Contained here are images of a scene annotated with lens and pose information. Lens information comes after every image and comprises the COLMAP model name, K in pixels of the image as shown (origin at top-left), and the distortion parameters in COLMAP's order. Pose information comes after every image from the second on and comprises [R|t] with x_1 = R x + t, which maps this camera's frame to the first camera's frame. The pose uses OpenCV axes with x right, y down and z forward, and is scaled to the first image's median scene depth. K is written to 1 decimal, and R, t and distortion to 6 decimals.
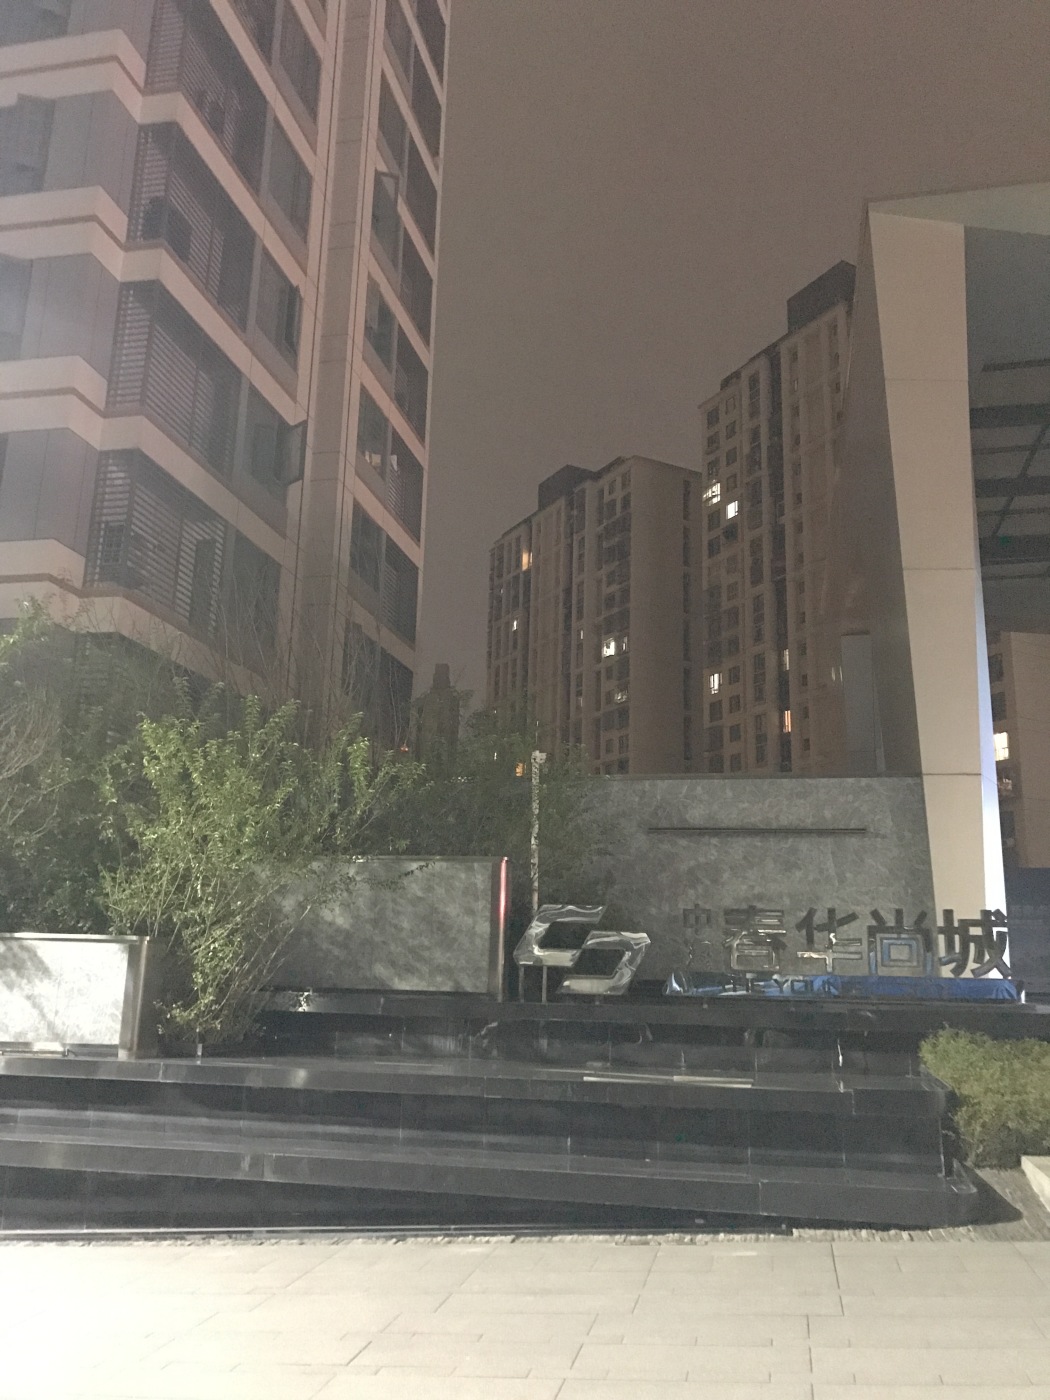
lens RADIAL K [[1148.7, 0, 534.5], [0, 1148.7, 694.8], [0, 0, 1]] dist [0.034693, -0.032344]
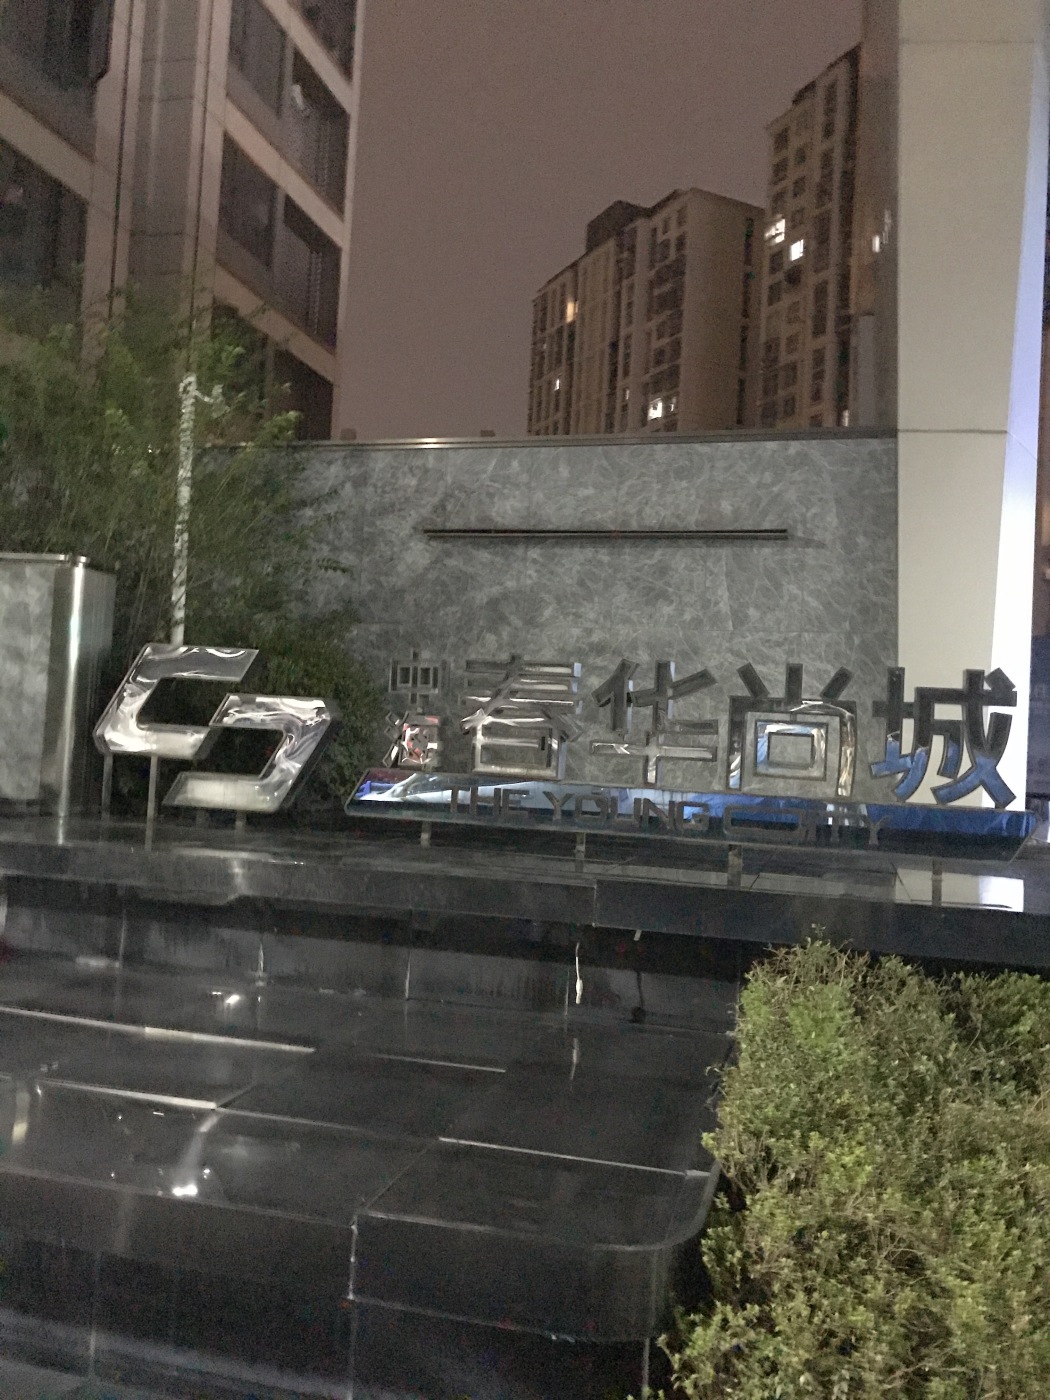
lens RADIAL K [[1148.7, 0, 530.8], [0, 1148.7, 688.9], [0, 0, 1]] dist [0.034693, -0.032344]
pose [[0.998390, 0.025658, -0.050588, 0.183425], [-0.015680, 0.981936, 0.188562, 0.083714], [0.054512, -0.187466, 0.980757, 0.407663]]
